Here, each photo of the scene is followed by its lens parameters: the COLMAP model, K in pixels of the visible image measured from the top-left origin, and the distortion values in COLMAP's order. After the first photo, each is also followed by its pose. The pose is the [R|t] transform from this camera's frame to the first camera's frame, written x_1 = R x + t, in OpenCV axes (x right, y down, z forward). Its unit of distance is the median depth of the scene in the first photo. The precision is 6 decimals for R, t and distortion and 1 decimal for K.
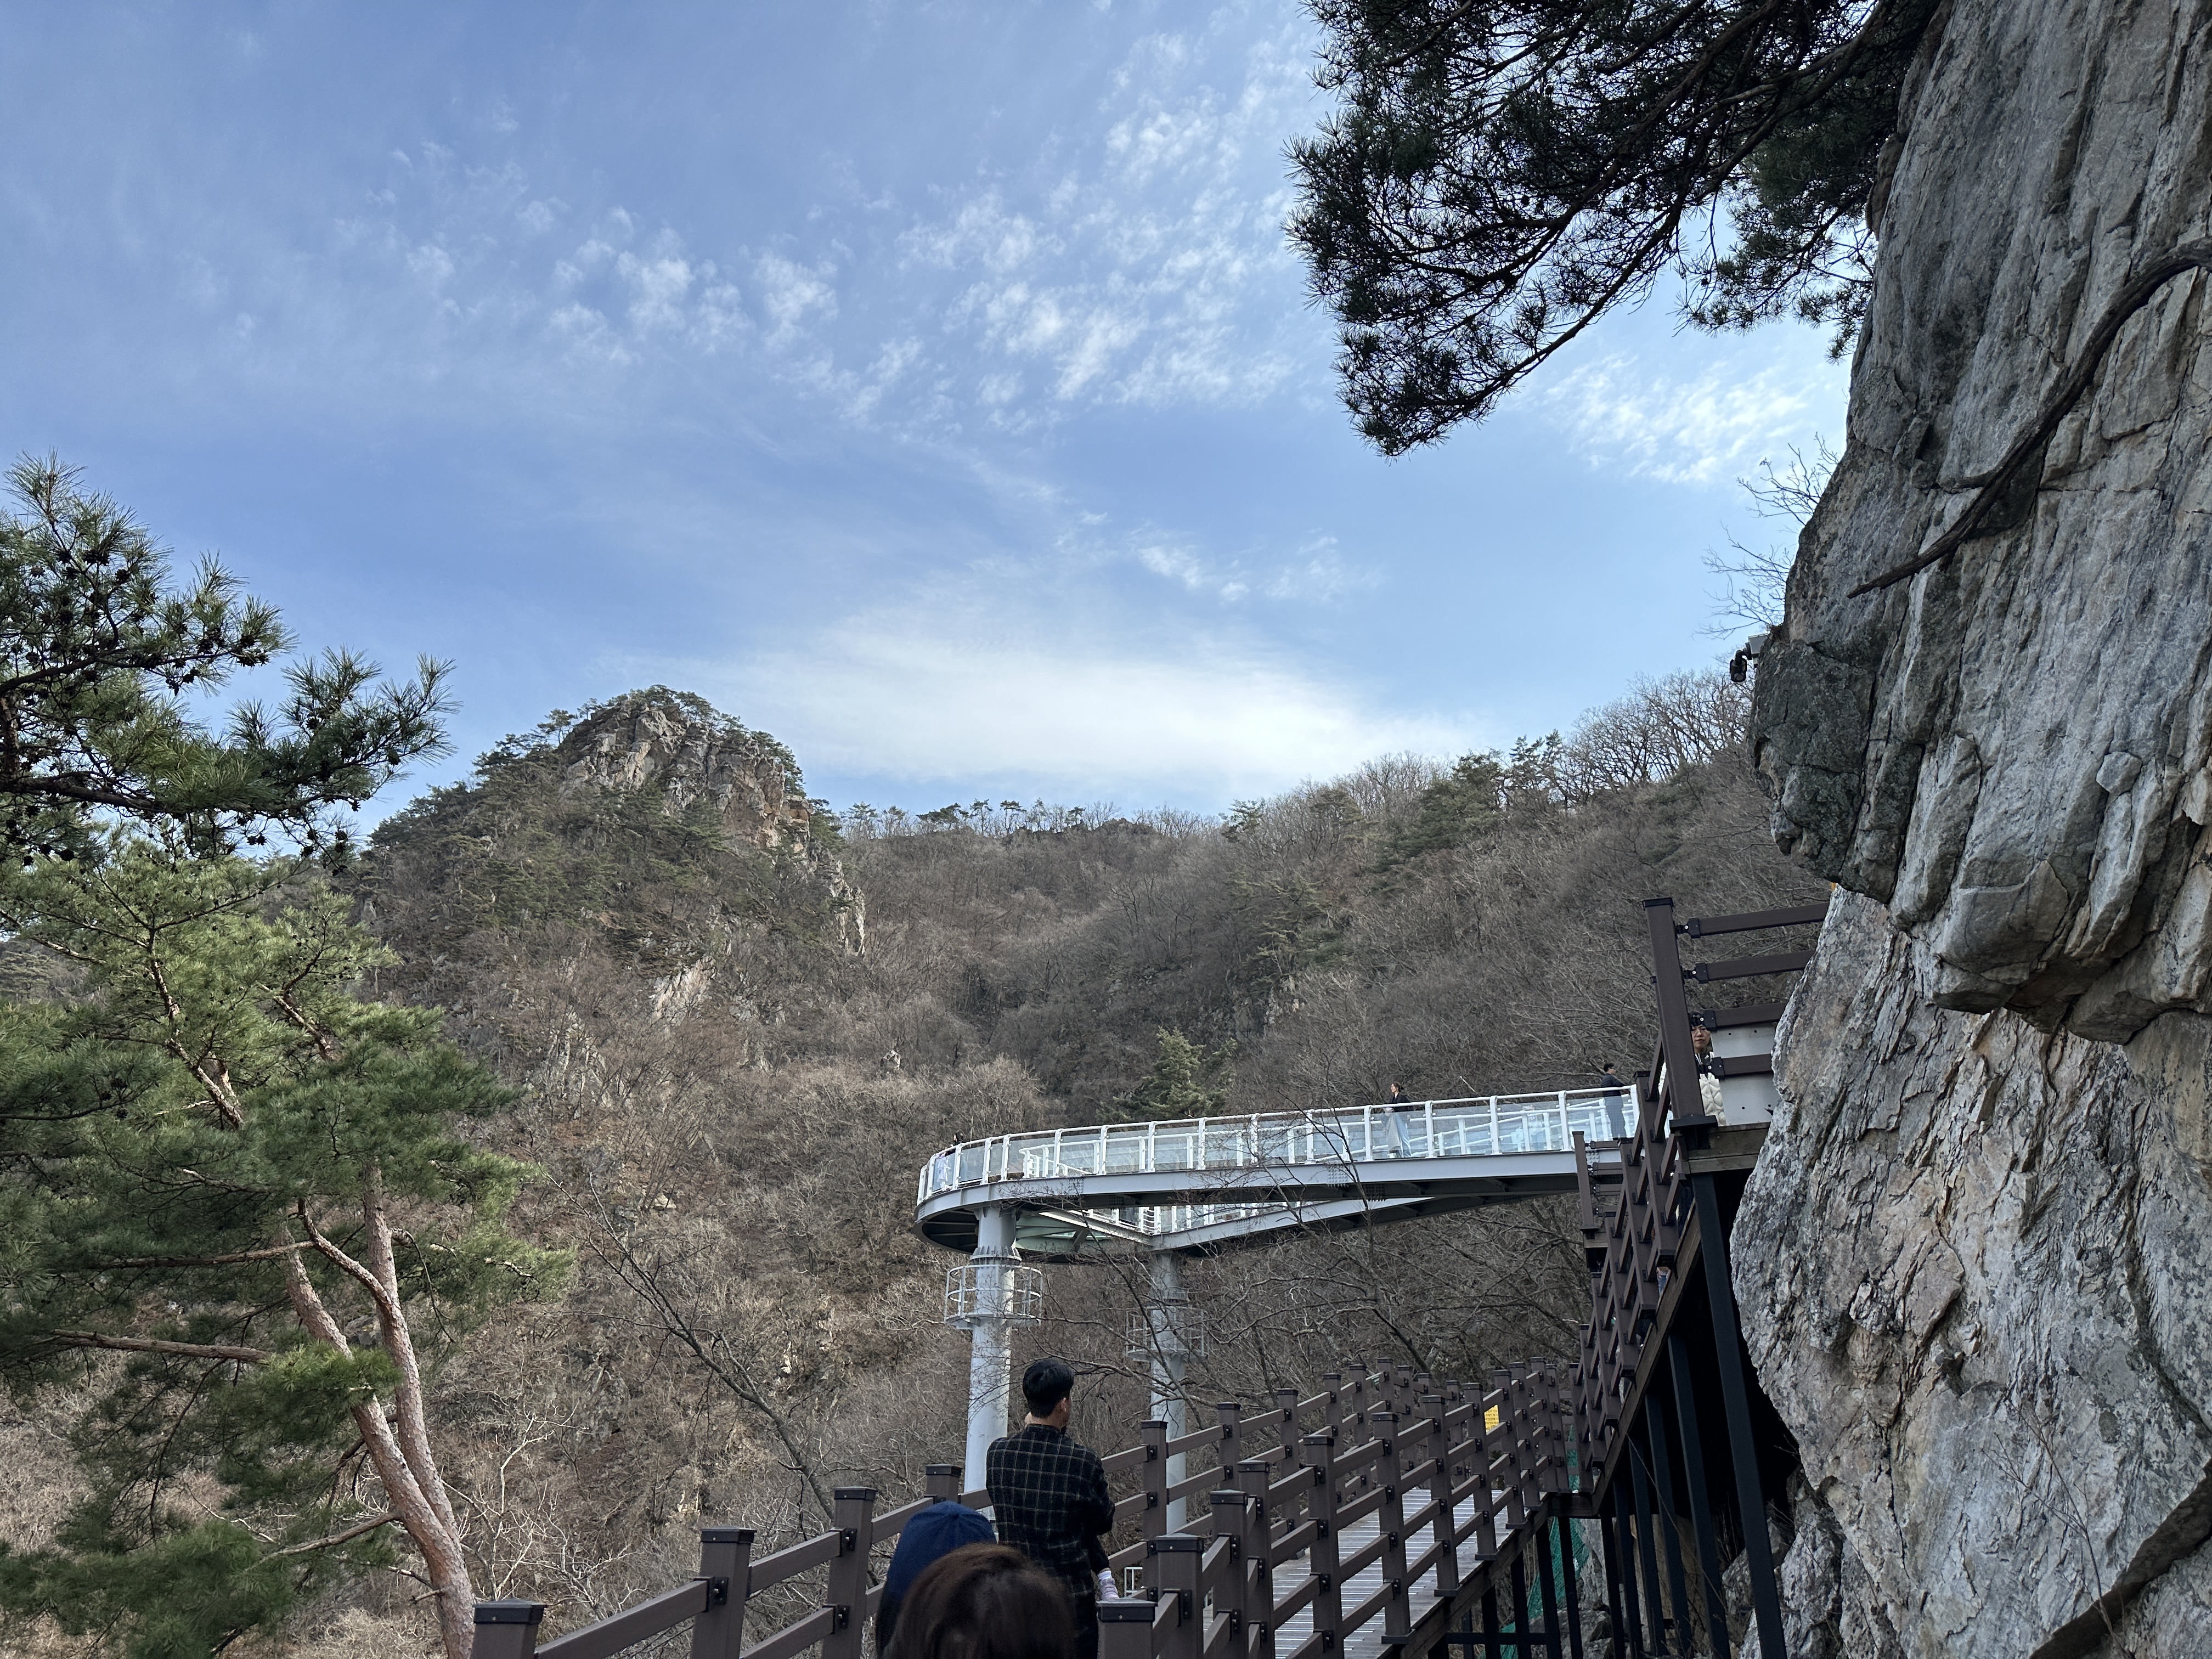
lens RADIAL K [[1548.7, 0, 1108.4], [0, 1548.7, 816.4], [0, 0, 1]] dist [0.189254, -0.357627]
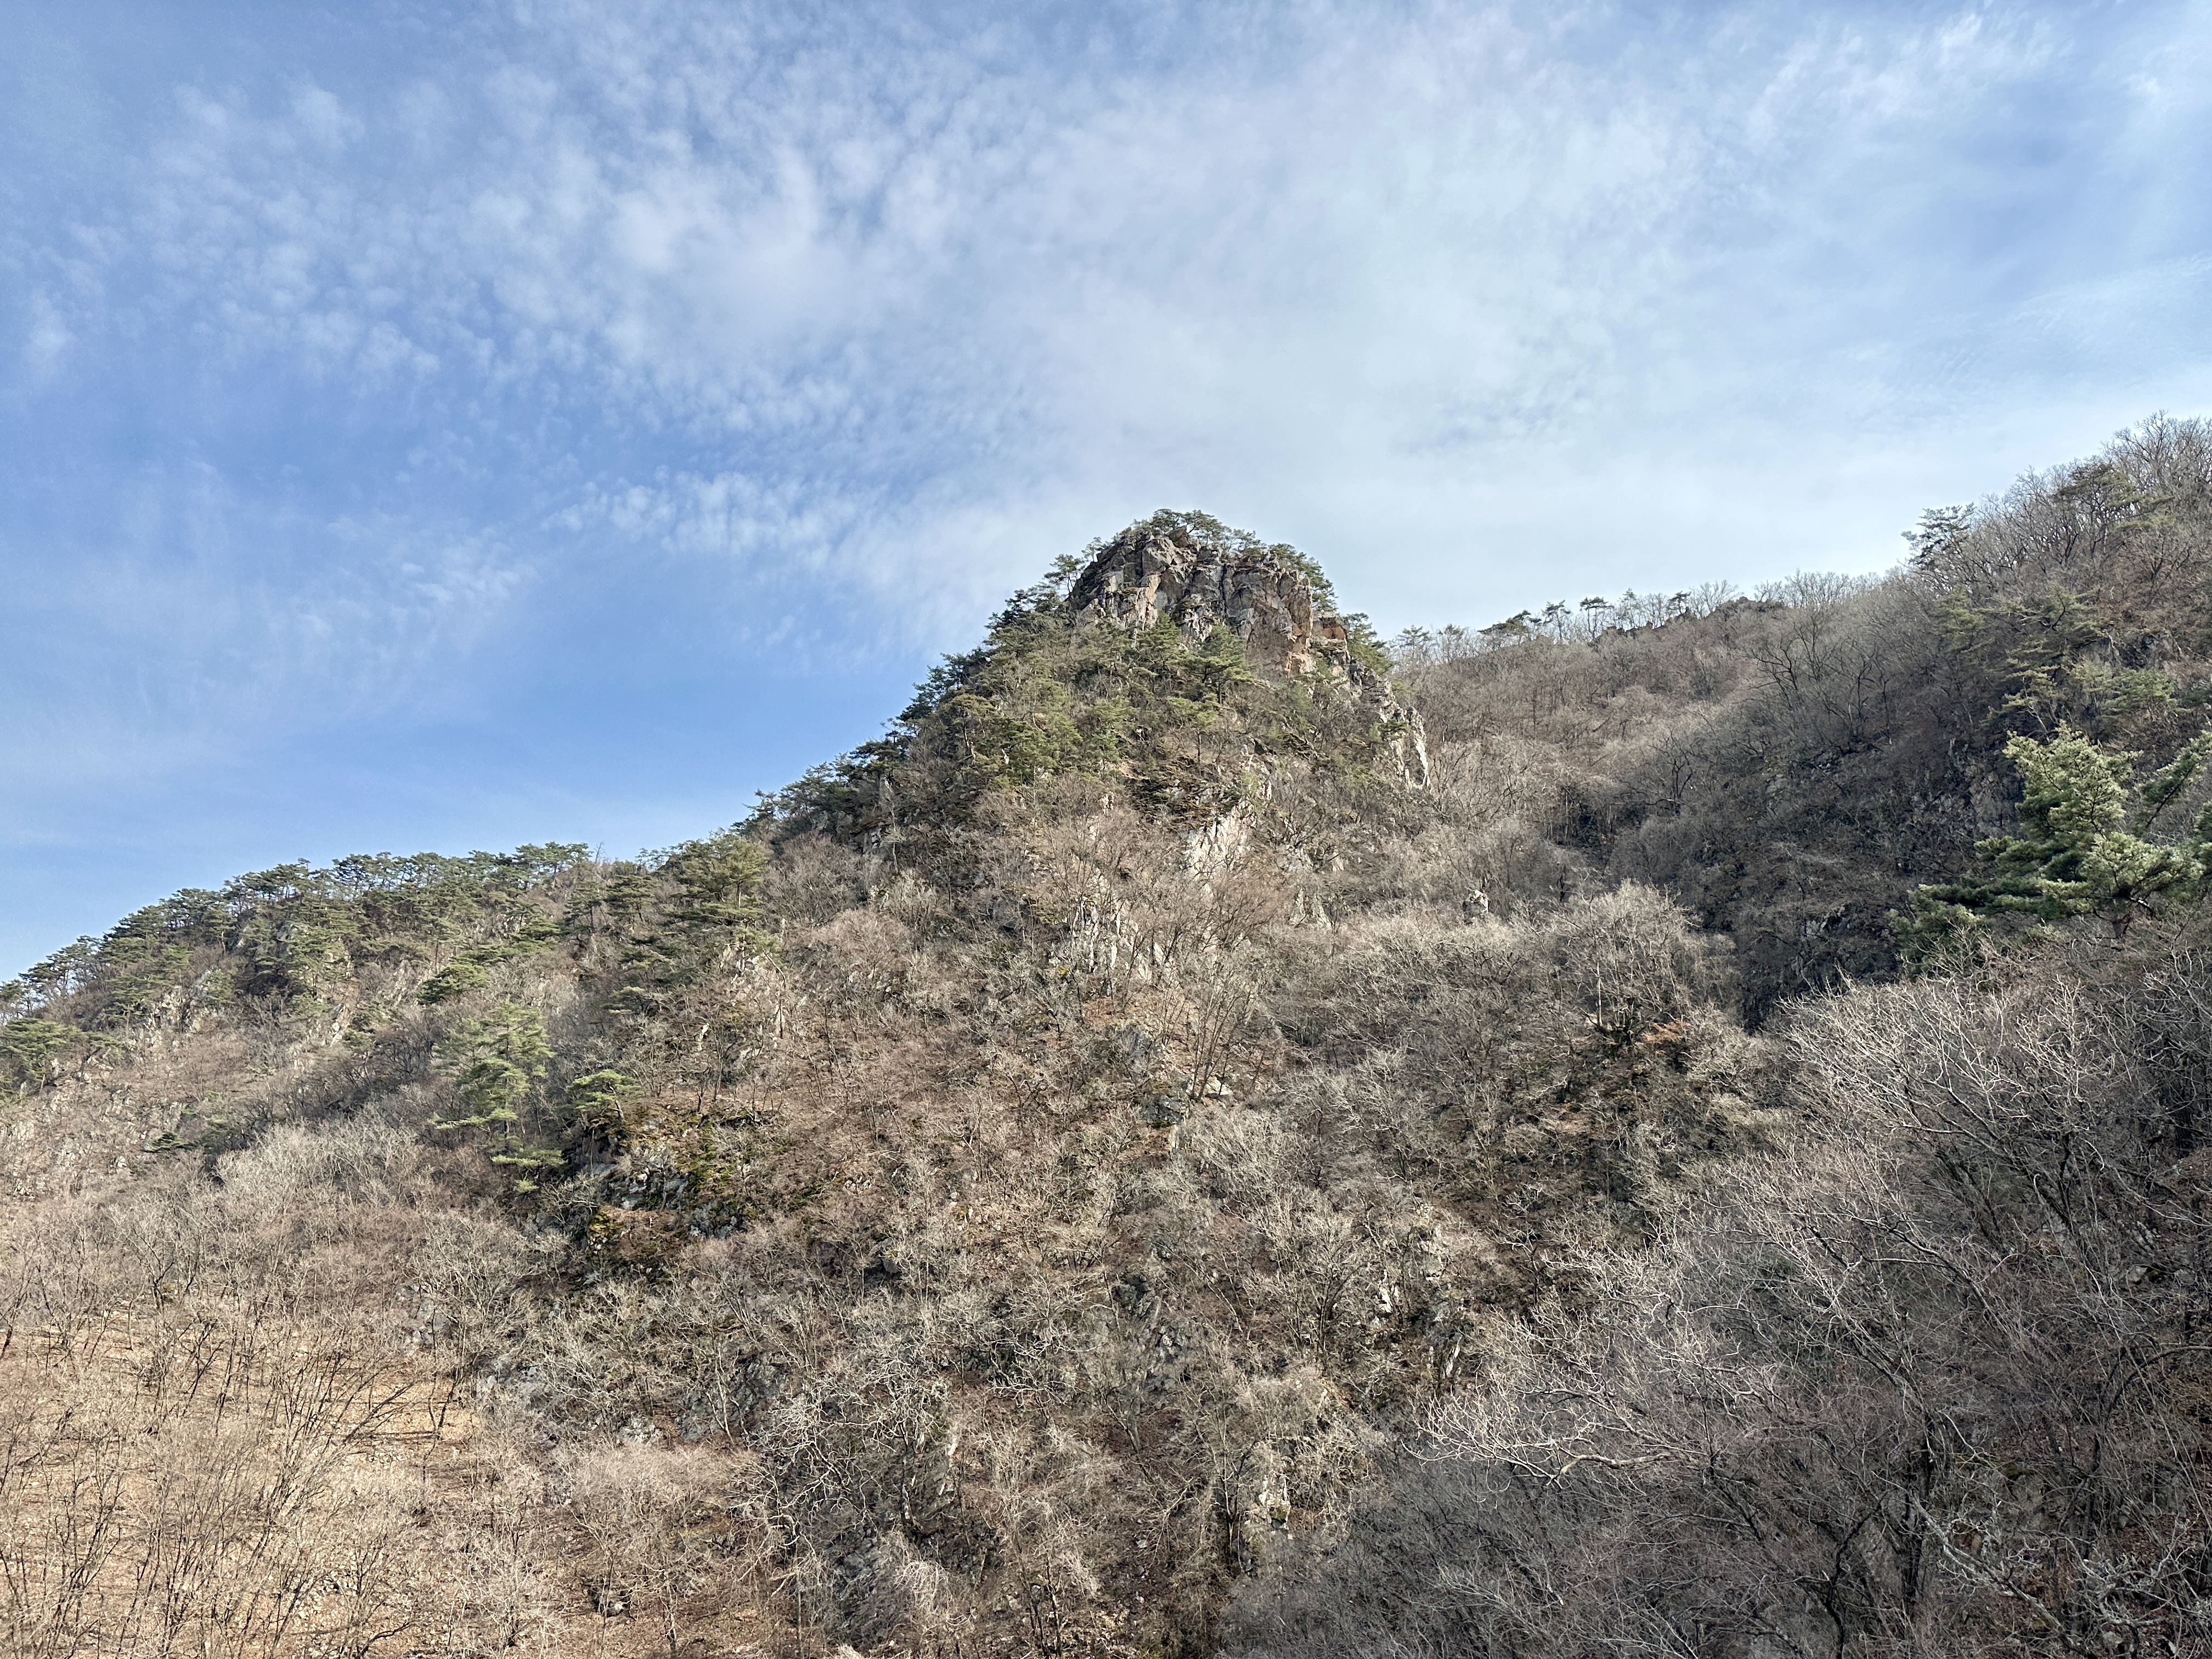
lens RADIAL K [[1548.7, 0, 1108.4], [0, 1548.7, 816.4], [0, 0, 1]] dist [0.189254, -0.357627]
pose [[0.927324, -0.105181, -0.359176, -0.020053], [0.134120, 0.989350, 0.056549, 0.037162], [0.349403, -0.100612, 0.931555, 0.175095]]
